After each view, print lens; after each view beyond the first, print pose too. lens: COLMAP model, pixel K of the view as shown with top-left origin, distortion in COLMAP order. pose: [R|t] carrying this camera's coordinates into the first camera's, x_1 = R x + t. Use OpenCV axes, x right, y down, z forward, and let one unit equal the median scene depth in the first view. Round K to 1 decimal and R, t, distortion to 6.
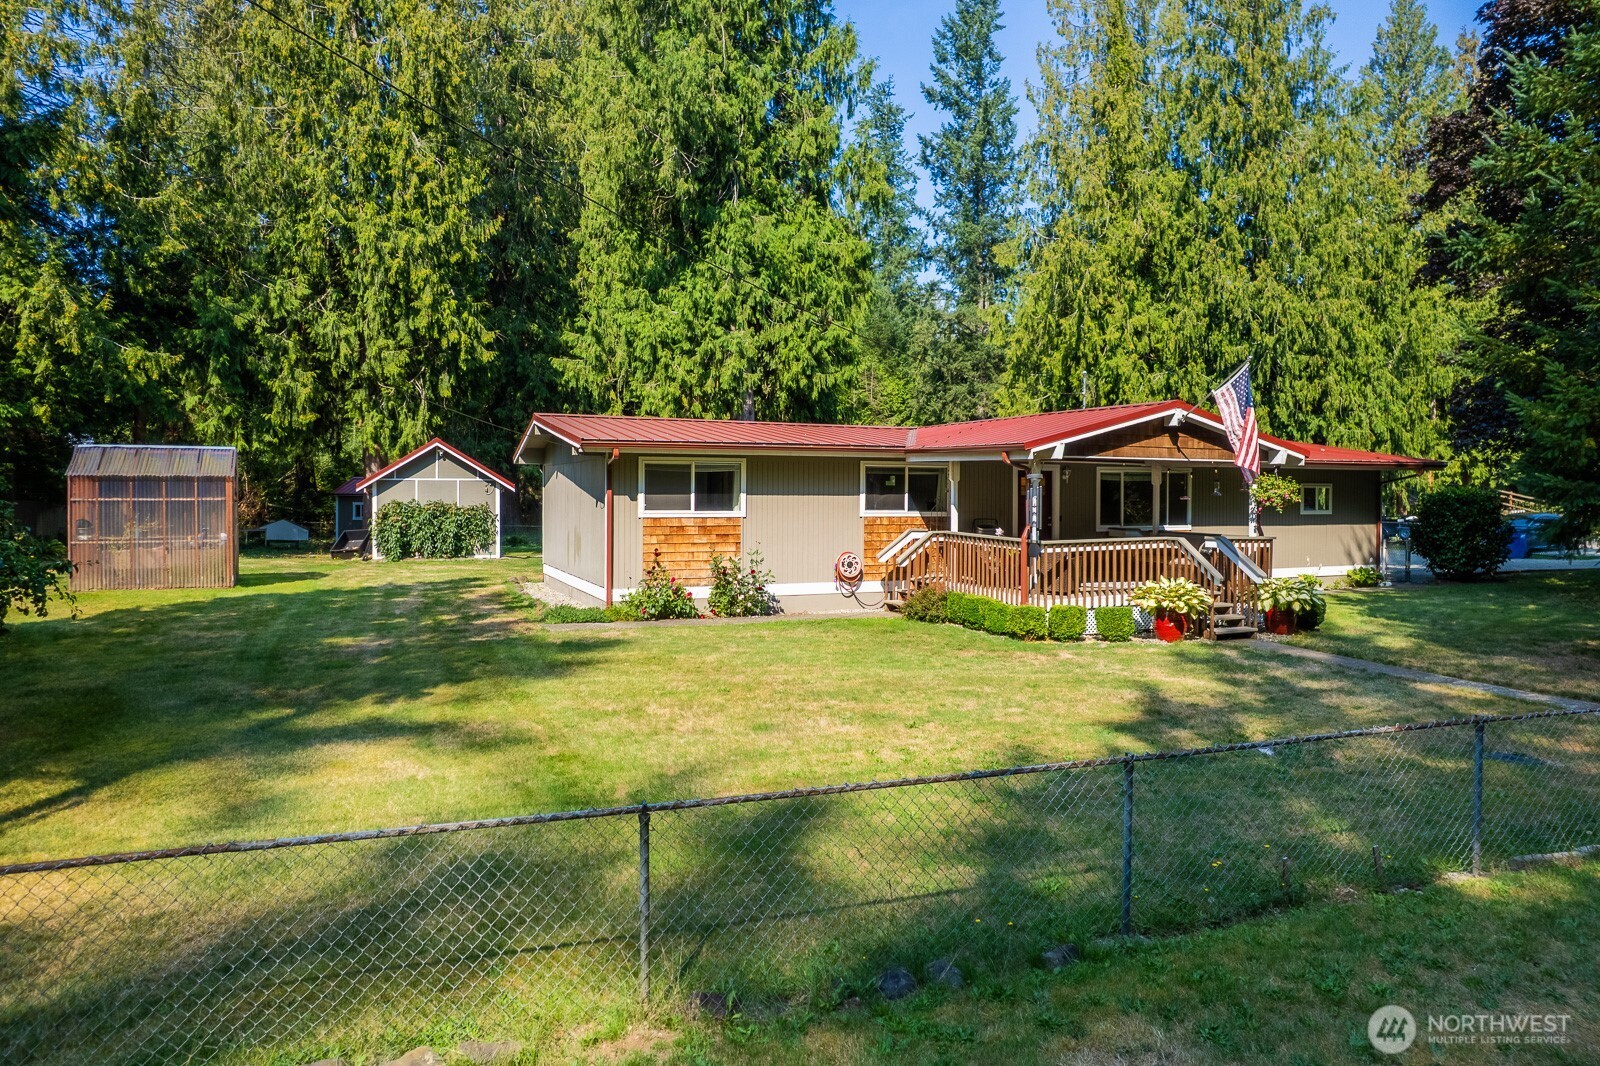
lens RADIAL K [[1013.1, 0, 800.0], [0, 1013.1, 533.0], [0, 0, 1]] dist [-0.075966, 0.071154]
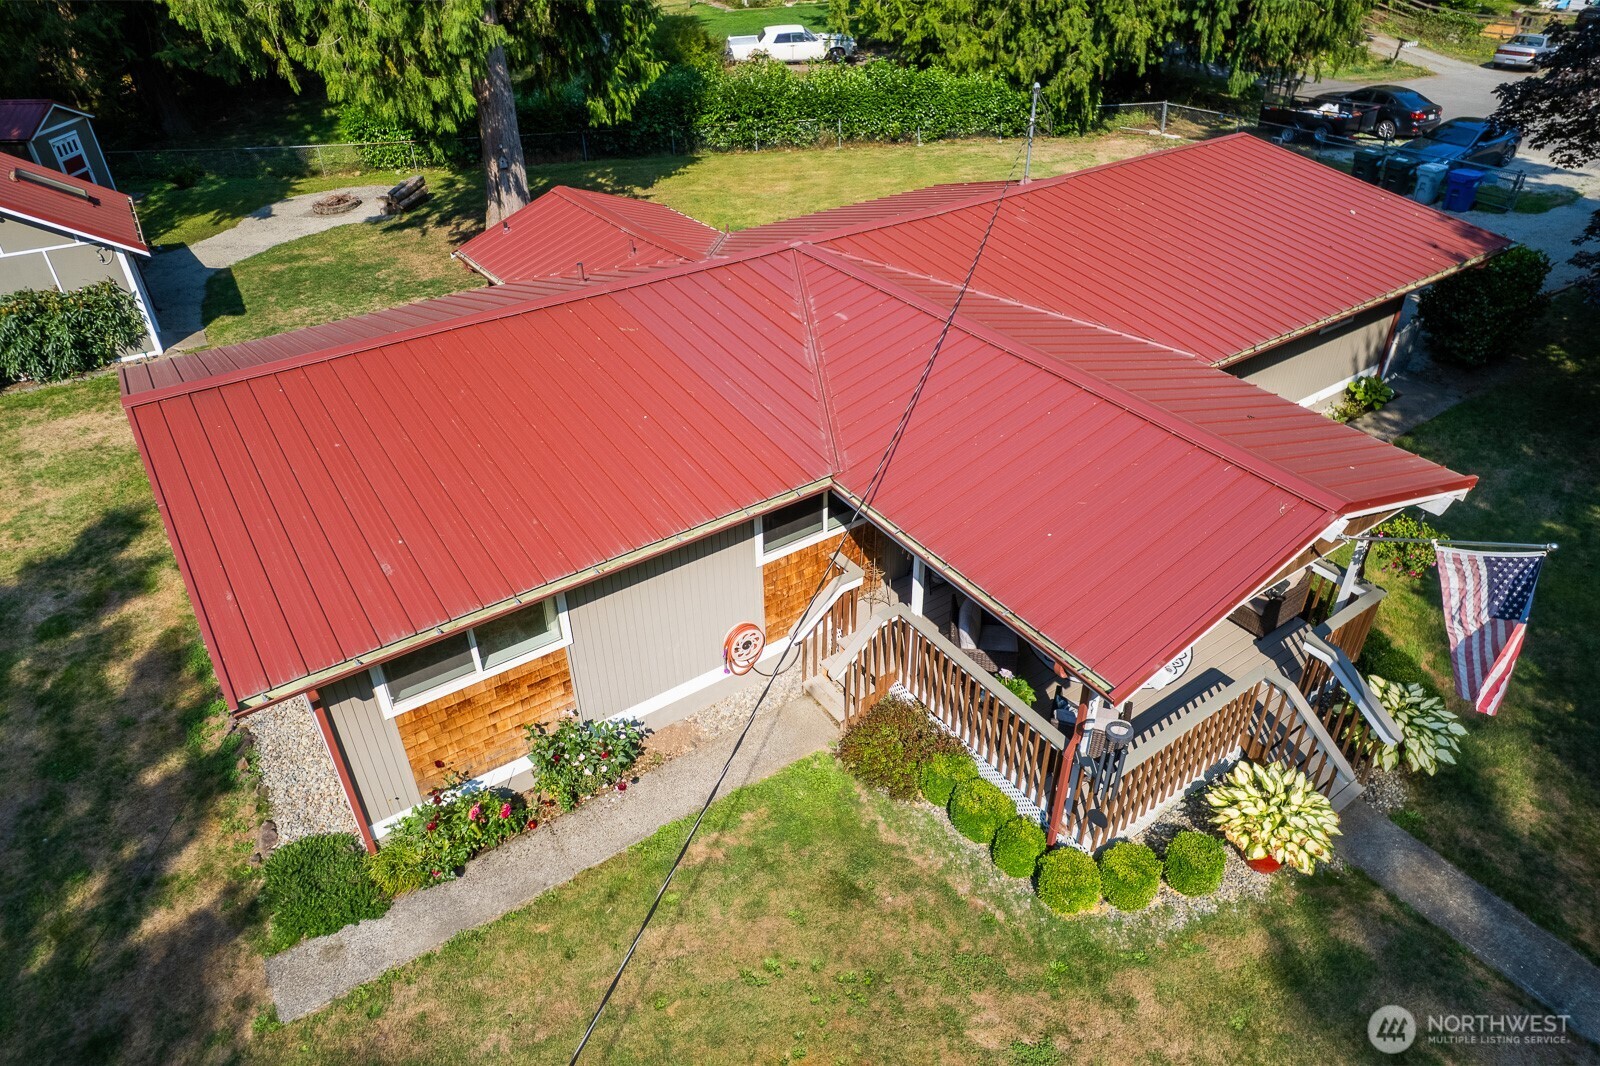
lens RADIAL K [[1013.1, 0, 800.0], [0, 1013.1, 533.0], [0, 0, 1]] dist [-0.075966, 0.071154]
pose [[0.976938, -0.136520, 0.164176, -0.006255], [0.031472, 0.852565, 0.521673, -0.187278], [-0.211189, -0.504475, 0.837200, 0.264875]]
